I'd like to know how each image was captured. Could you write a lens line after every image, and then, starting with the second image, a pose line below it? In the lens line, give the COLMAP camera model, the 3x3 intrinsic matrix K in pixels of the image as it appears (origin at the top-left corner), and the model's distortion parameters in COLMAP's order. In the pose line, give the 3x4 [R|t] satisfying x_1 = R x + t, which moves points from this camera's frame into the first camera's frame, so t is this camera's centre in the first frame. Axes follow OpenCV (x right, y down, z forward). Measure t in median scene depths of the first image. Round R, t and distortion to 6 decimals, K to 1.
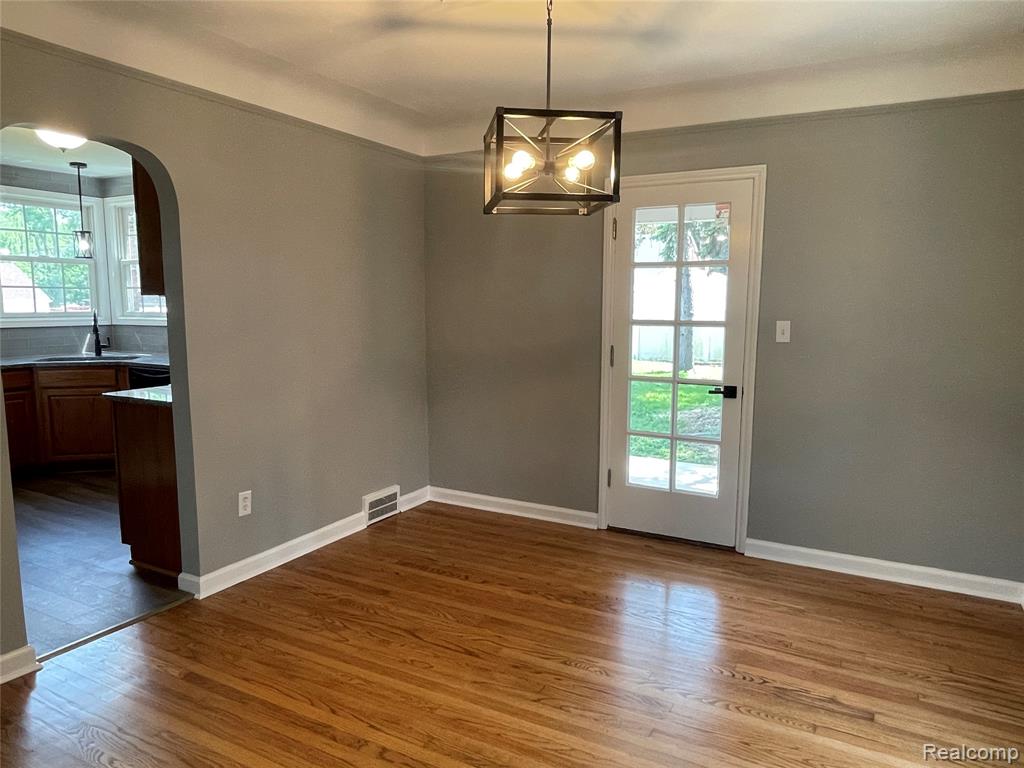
lens RADIAL K [[703.0, 0, 504.4], [0, 703.0, 388.0], [0, 0, 1]] dist [0.030726, -0.036393]
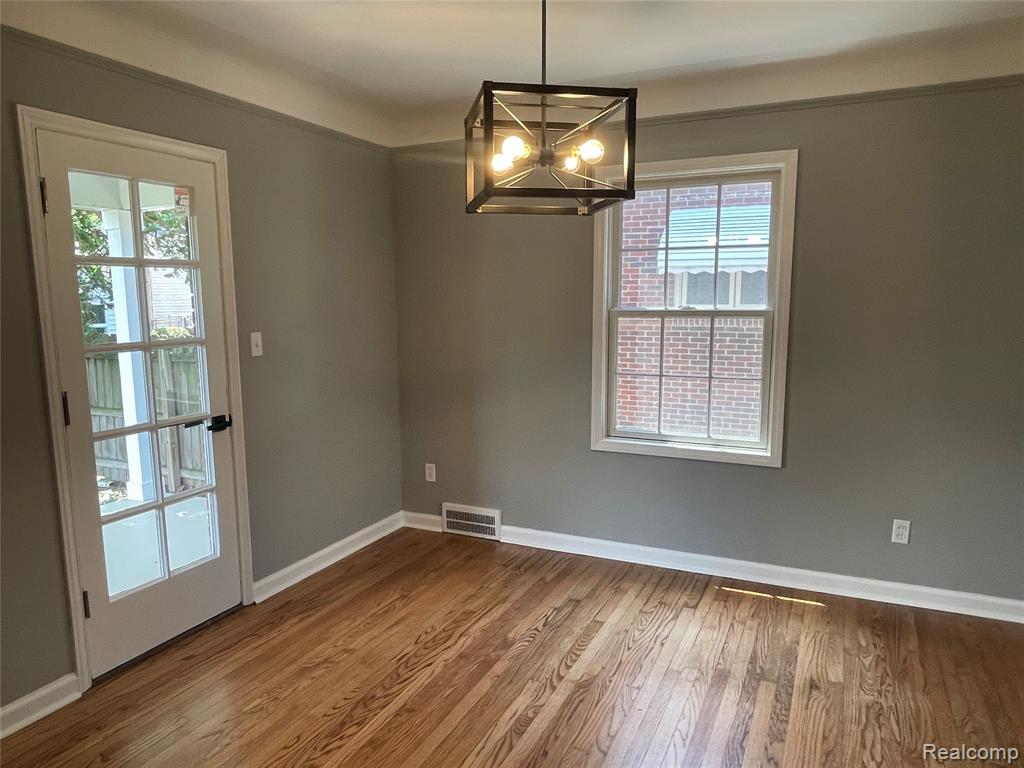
lens RADIAL K [[703.0, 0, 504.4], [0, 703.0, 388.0], [0, 0, 1]] dist [0.030726, -0.036393]
pose [[-0.054877, -0.138915, 0.988783, -0.521397], [0.132210, 0.980545, 0.145095, -0.113472], [-0.989701, 0.138690, -0.035443, 0.725412]]
